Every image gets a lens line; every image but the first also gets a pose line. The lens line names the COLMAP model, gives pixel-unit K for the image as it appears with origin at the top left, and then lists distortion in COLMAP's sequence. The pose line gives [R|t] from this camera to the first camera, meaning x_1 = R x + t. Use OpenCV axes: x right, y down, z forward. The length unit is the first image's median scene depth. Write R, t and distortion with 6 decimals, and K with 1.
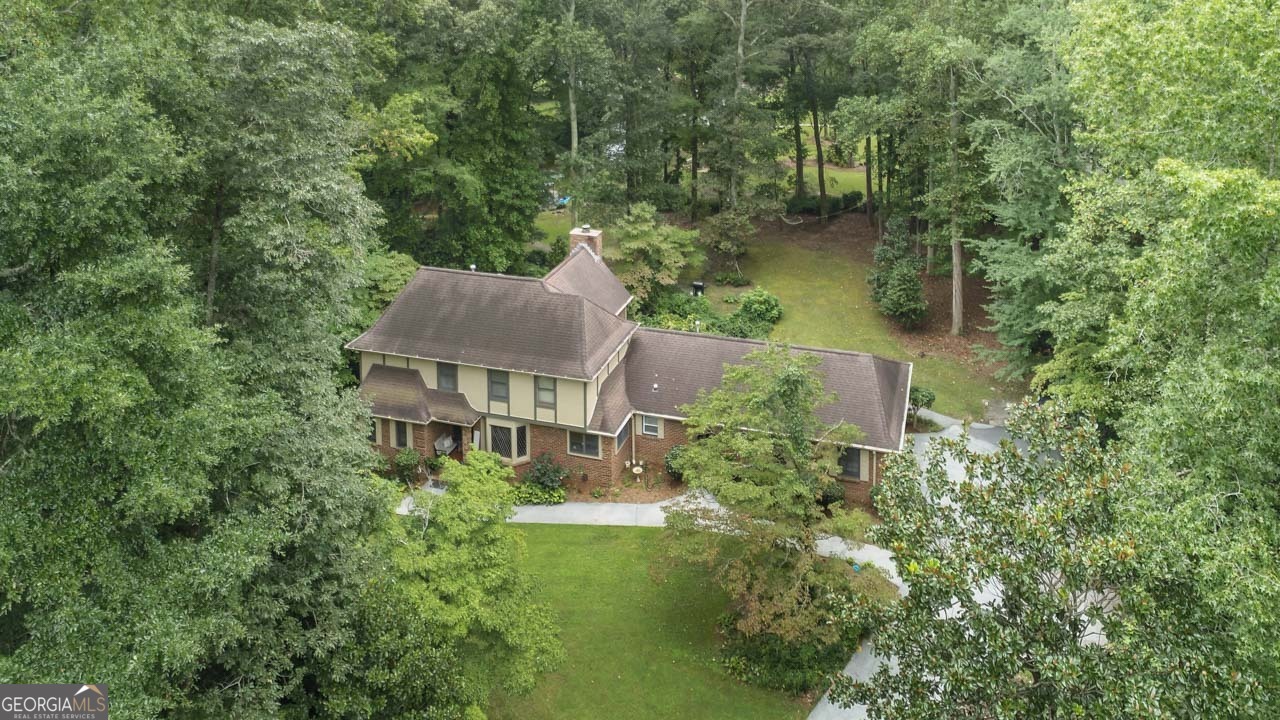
lens RADIAL K [[857.5, 0, 640.0], [0, 857.5, 360.0], [0, 0, 1]] dist [-0.001064, 0.000794]
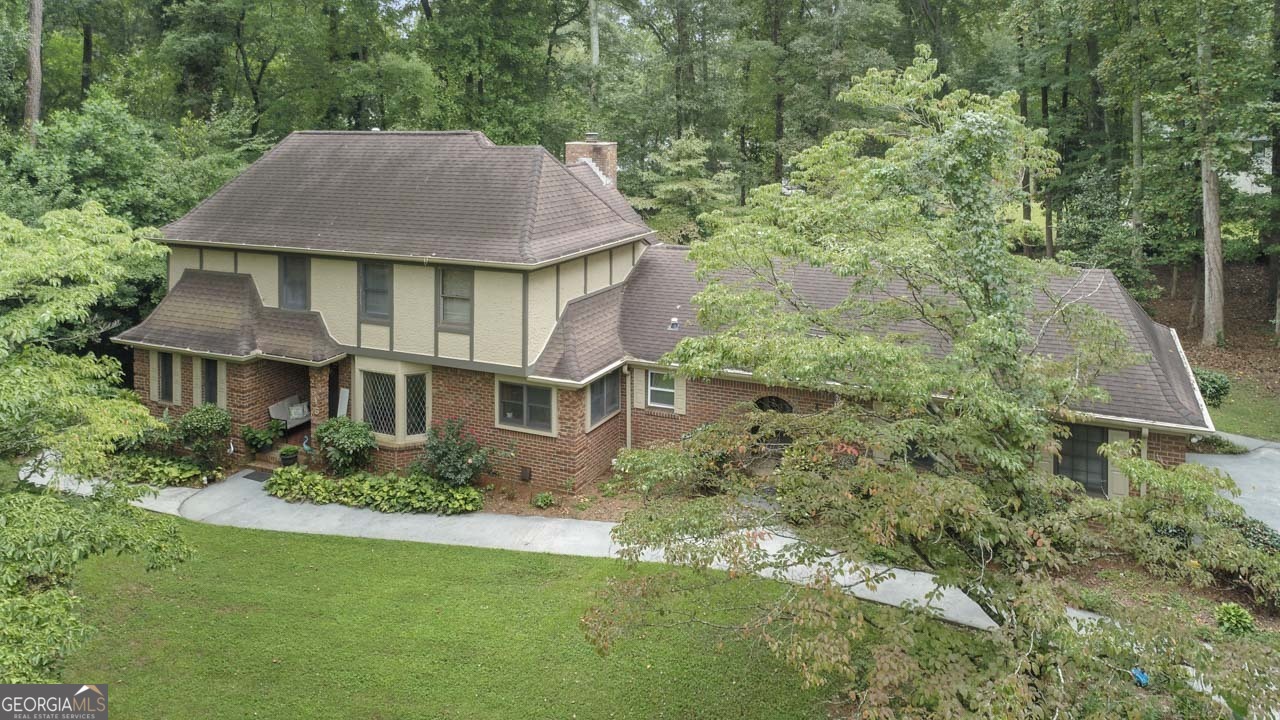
lens RADIAL K [[930.0, 0, 564.6], [0, 930.0, 361.2], [0, 0, 1]] dist [-0.002841, -0.001165]
pose [[0.984281, 0.019079, -0.175576, 0.055681], [-0.045815, 0.987698, -0.149511, 0.152907], [0.170563, 0.155205, 0.973047, 0.451647]]
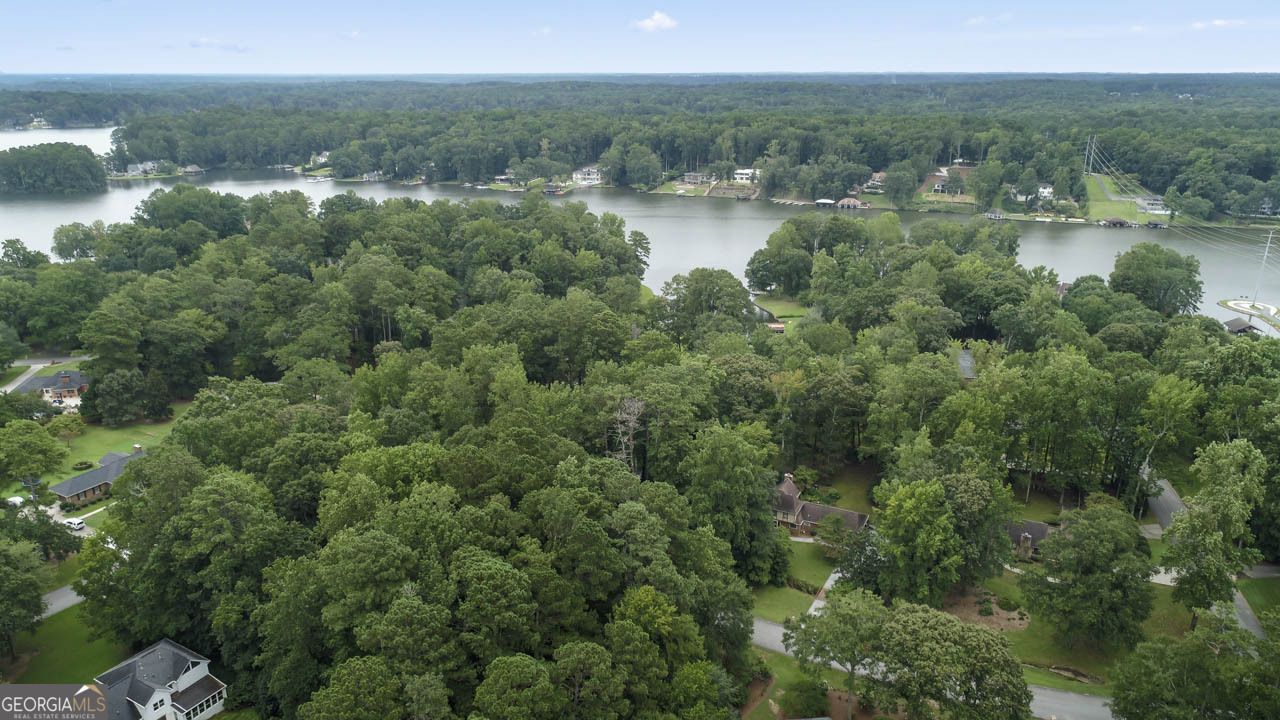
lens RADIAL K [[857.5, 0, 640.0], [0, 857.5, 360.0], [0, 0, 1]] dist [-0.001064, 0.000794]
pose [[0.993422, 0.049372, -0.103318, -0.446659], [-0.063369, 0.988554, -0.136914, -0.106309], [0.095376, 0.142560, 0.985180, -3.717037]]
